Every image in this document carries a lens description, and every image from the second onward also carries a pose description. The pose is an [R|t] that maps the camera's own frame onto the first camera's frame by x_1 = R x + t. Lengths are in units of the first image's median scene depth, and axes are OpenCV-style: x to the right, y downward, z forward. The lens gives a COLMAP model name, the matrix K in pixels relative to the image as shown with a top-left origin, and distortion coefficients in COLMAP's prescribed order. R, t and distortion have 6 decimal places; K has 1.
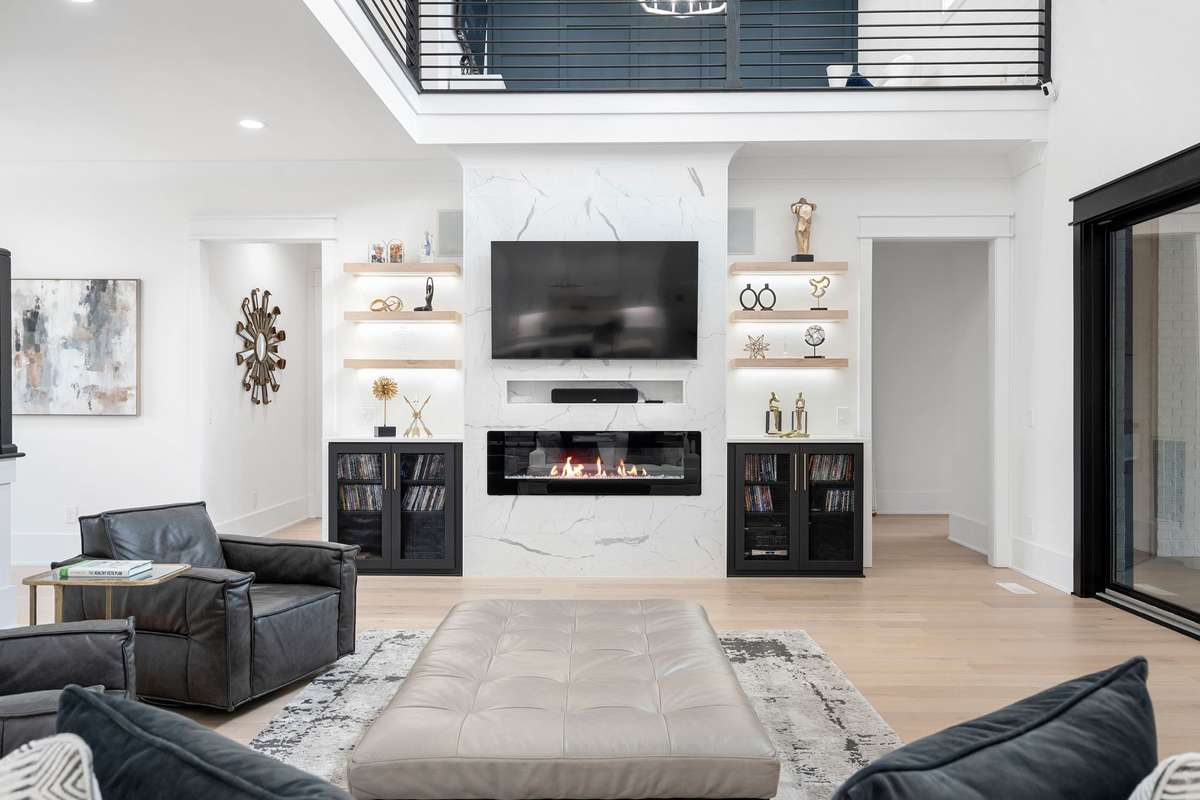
lens RADIAL K [[541.9, 0, 597.2], [0, 541.9, 403.8], [0, 0, 1]] dist [-0.000030, 0.000713]
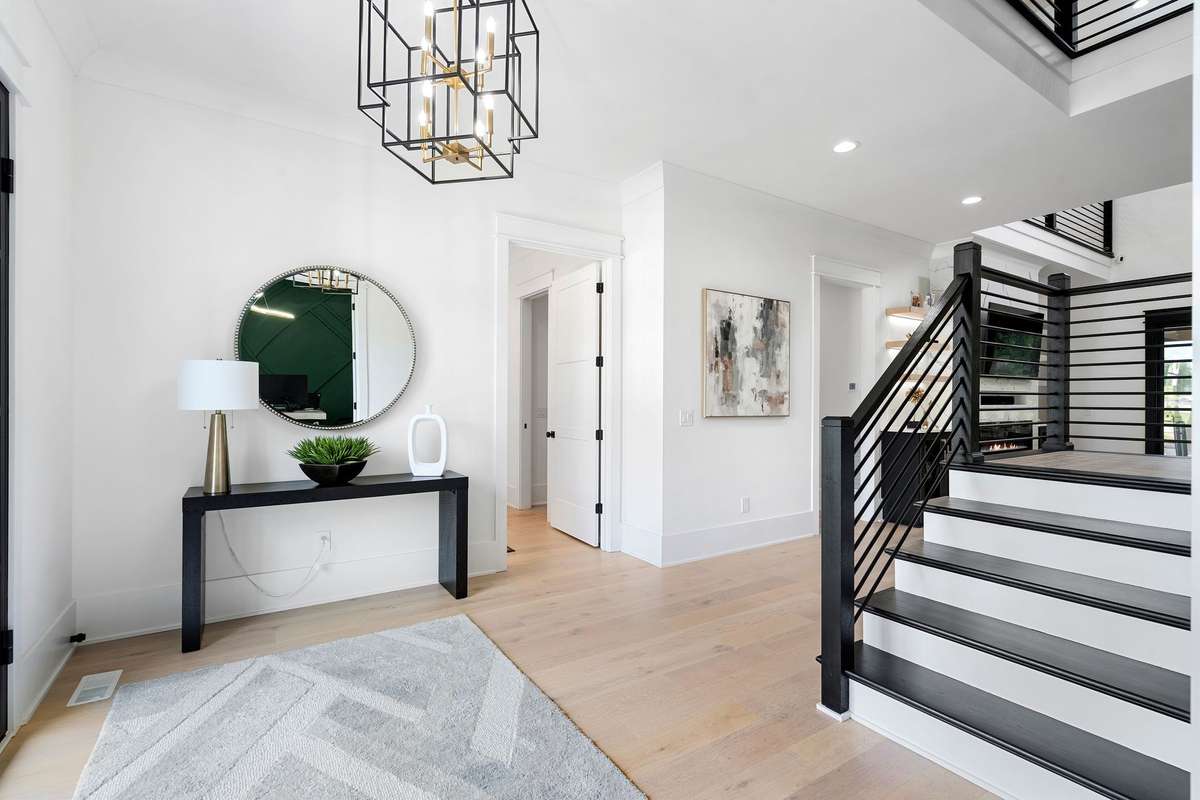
lens RADIAL K [[541.9, 0, 597.2], [0, 541.9, 403.8], [0, 0, 1]] dist [-0.000030, 0.000713]
pose [[0.841276, -0.000900, 0.540605, -1.849243], [0.002846, 0.999992, -0.002764, -0.002999], [-0.540598, 0.003864, 0.841272, 0.225716]]
